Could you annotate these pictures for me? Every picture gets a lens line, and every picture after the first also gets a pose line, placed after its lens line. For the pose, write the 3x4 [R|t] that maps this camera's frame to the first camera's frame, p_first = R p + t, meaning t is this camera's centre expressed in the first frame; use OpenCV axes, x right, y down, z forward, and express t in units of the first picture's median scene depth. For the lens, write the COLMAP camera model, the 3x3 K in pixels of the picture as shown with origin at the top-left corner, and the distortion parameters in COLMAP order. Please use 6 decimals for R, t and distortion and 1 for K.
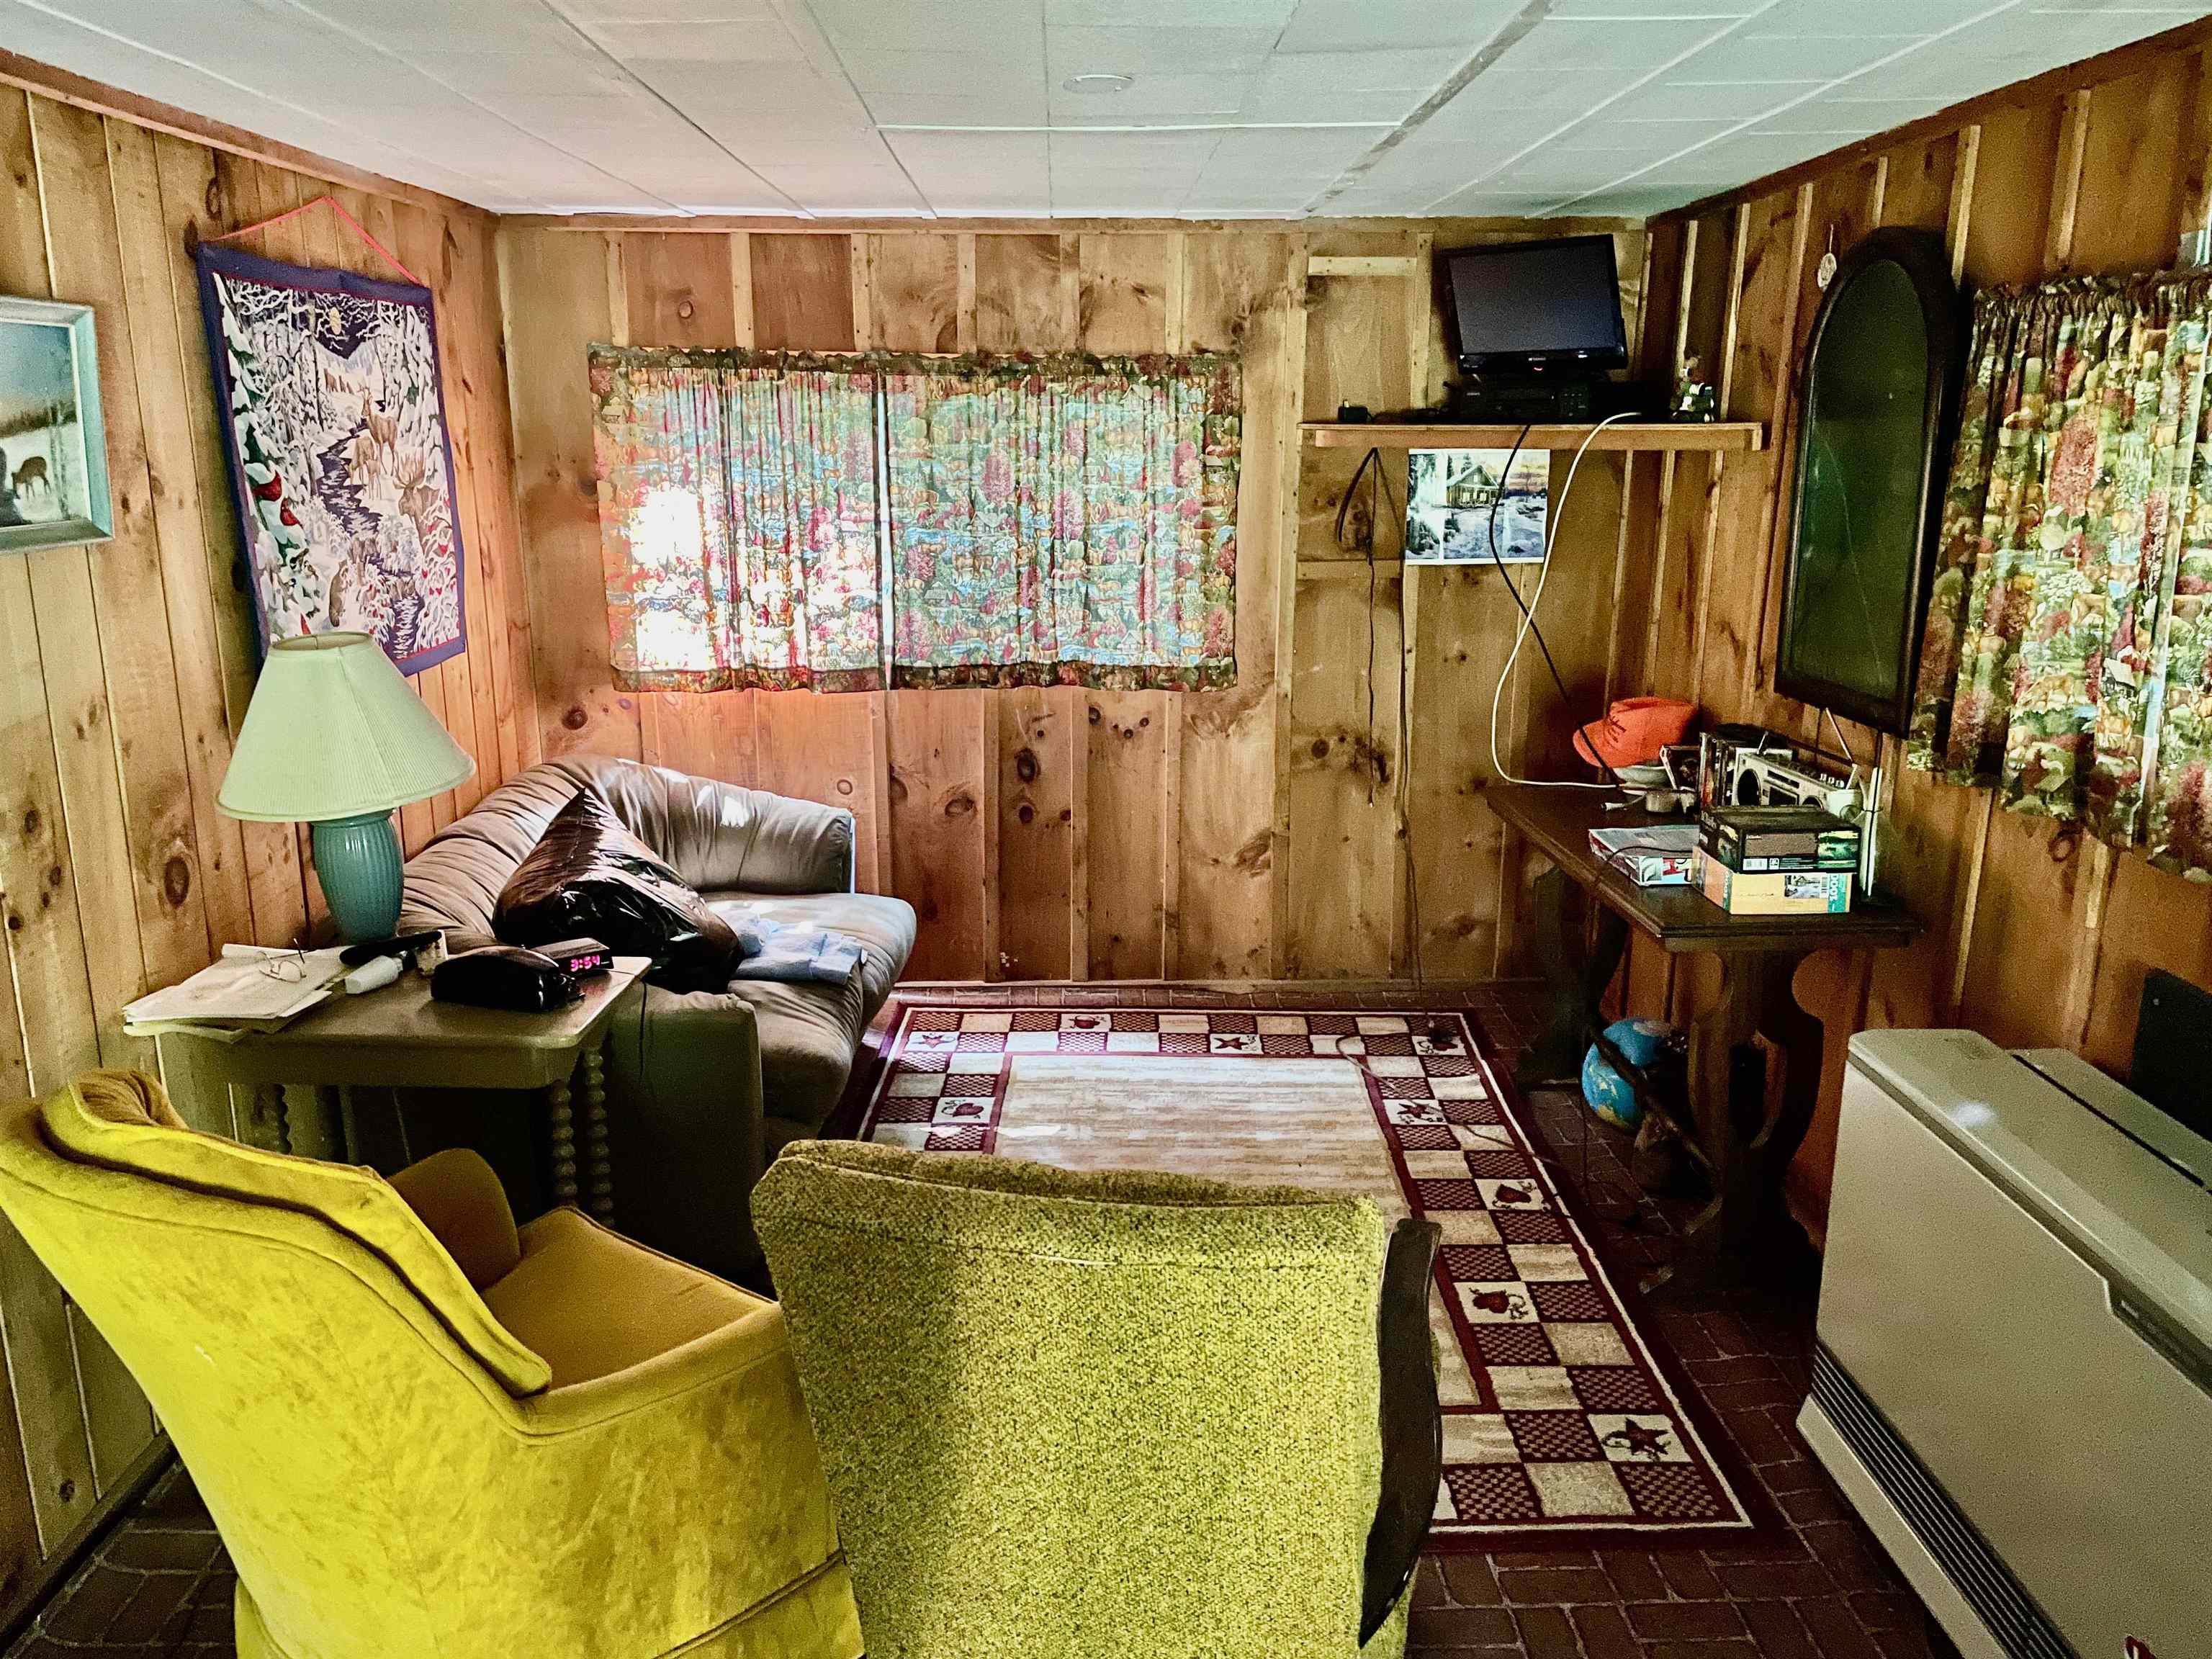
lens RADIAL K [[1664.1, 0, 1115.2], [0, 1664.1, 826.5], [0, 0, 1]] dist [0.088885, -0.116581]
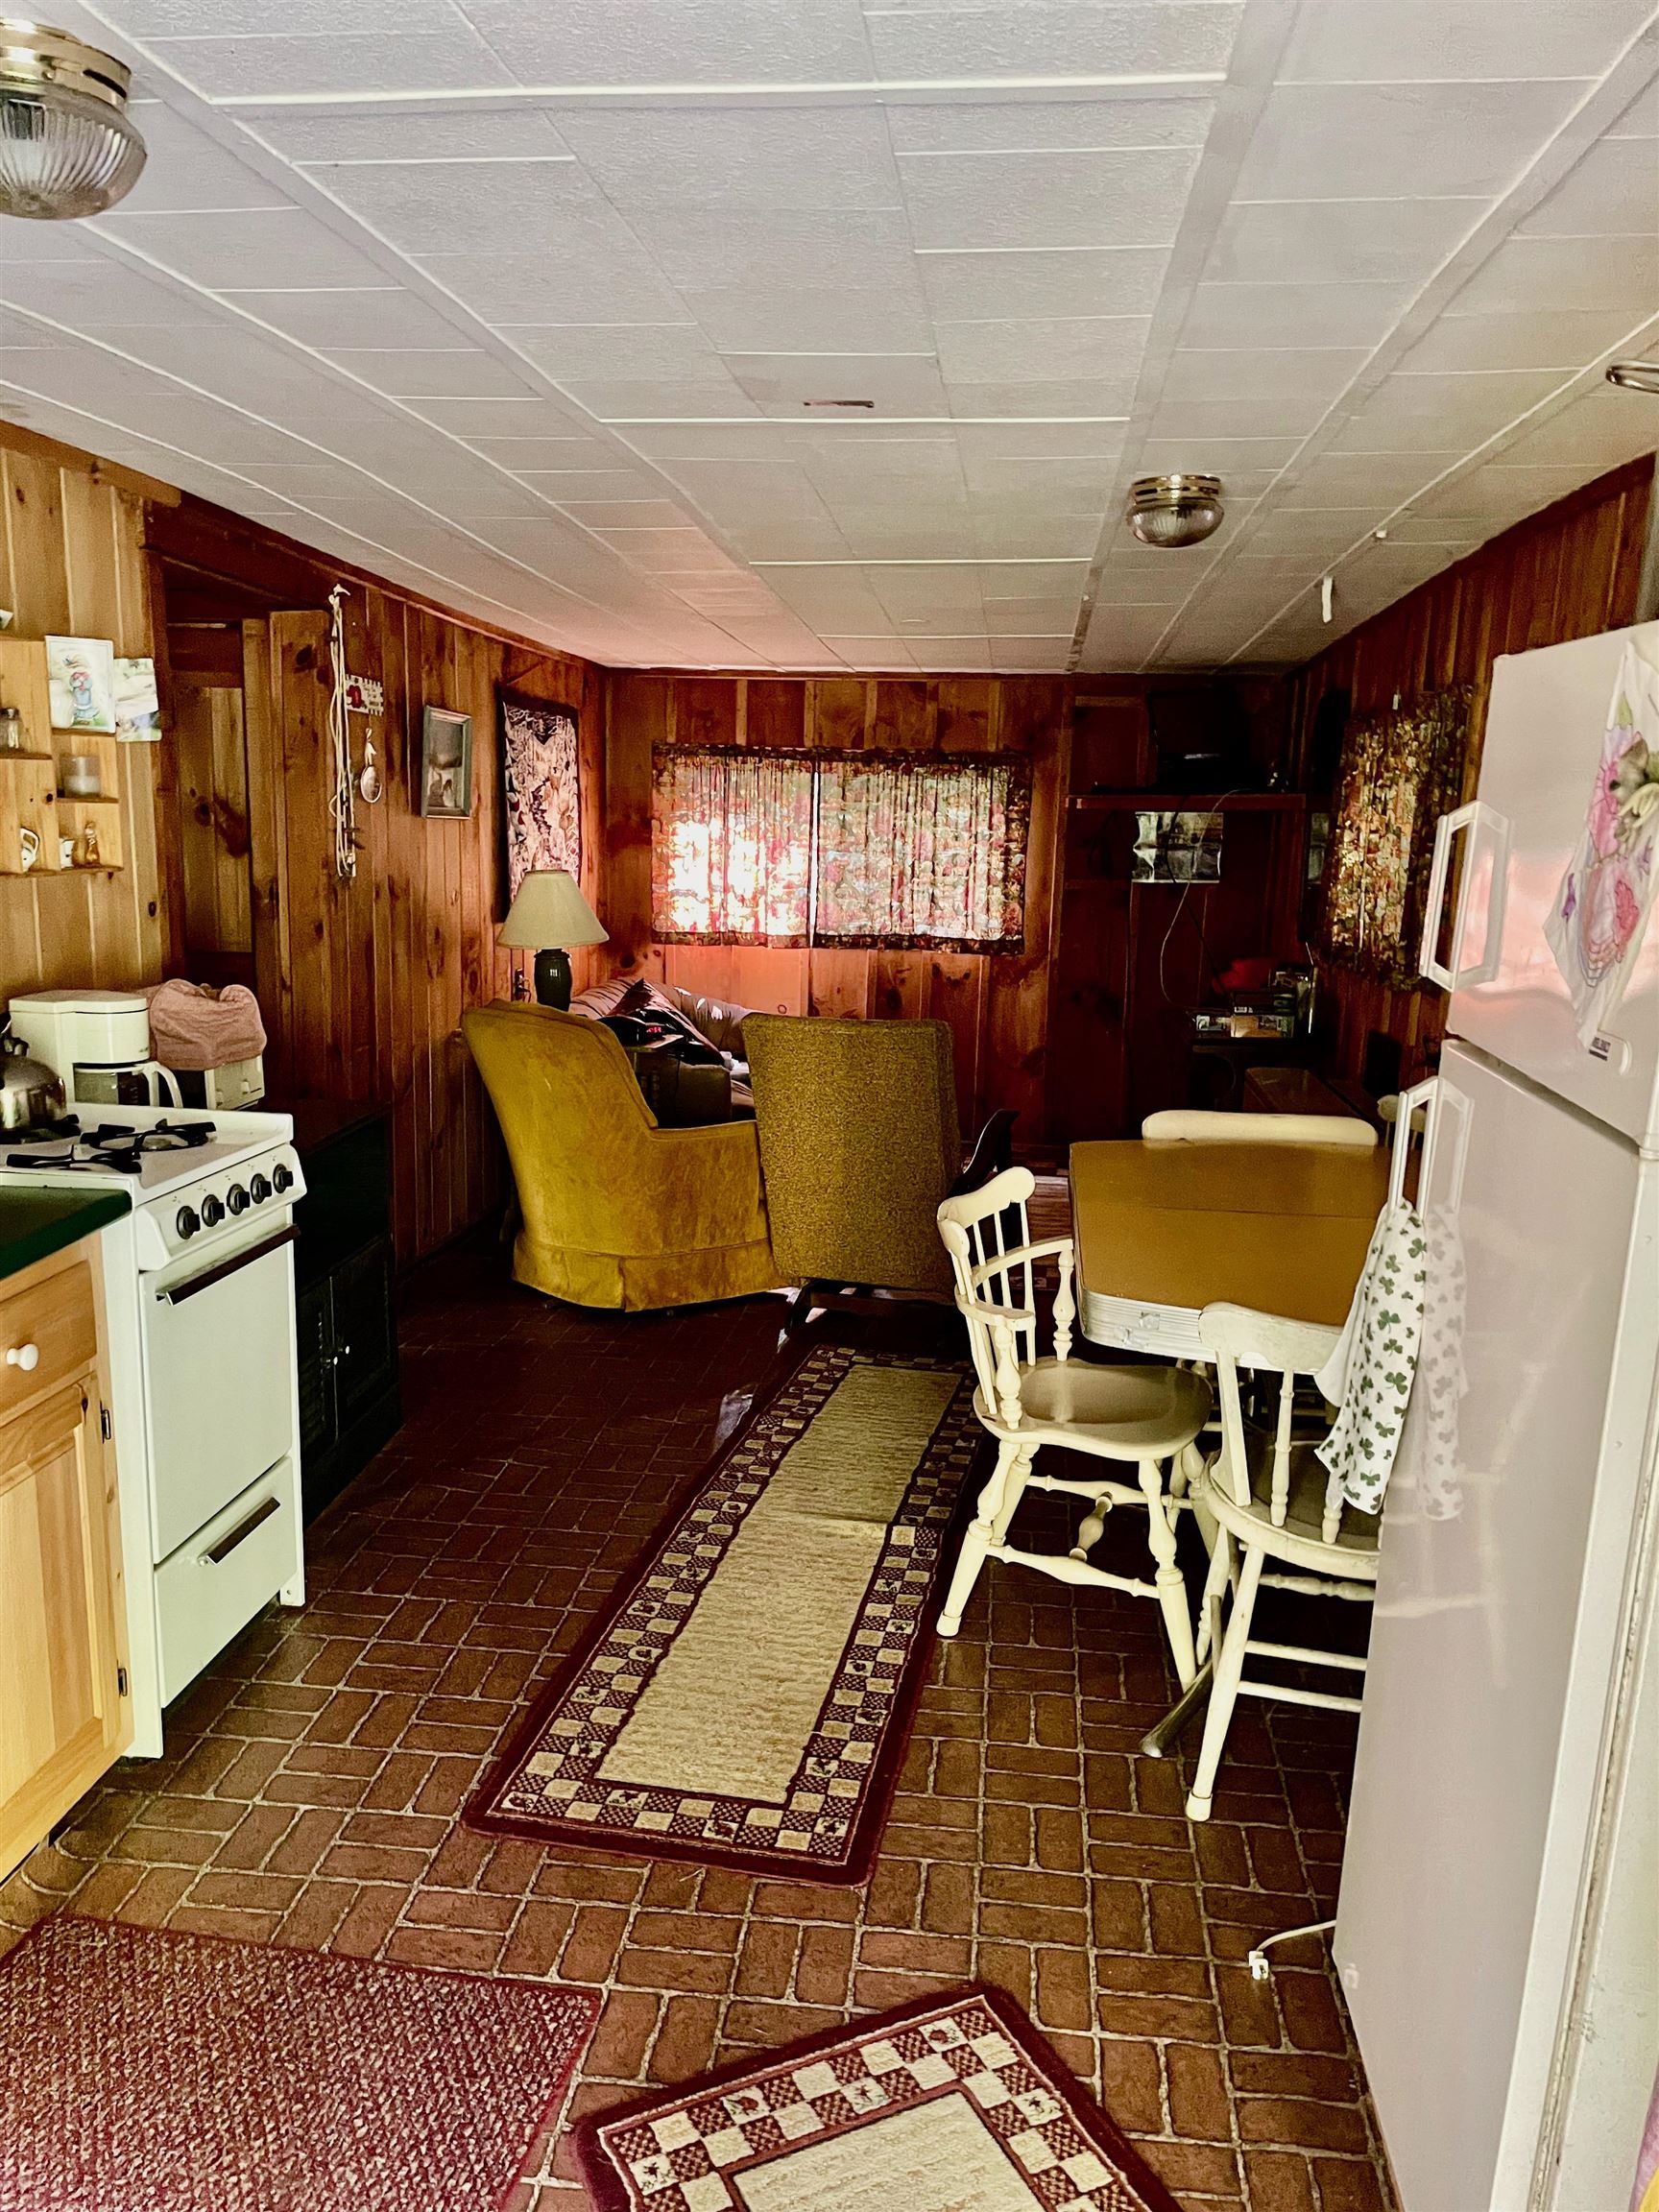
lens RADIAL K [[1664.1, 0, 825.1], [0, 1664.1, 1131.3], [0, 0, 1]] dist [0.088885, -0.116581]
pose [[0.989300, 0.048322, -0.137659, 0.130642], [-0.056957, 0.996602, -0.059494, 0.224988], [0.134316, 0.066698, 0.988691, -0.714325]]
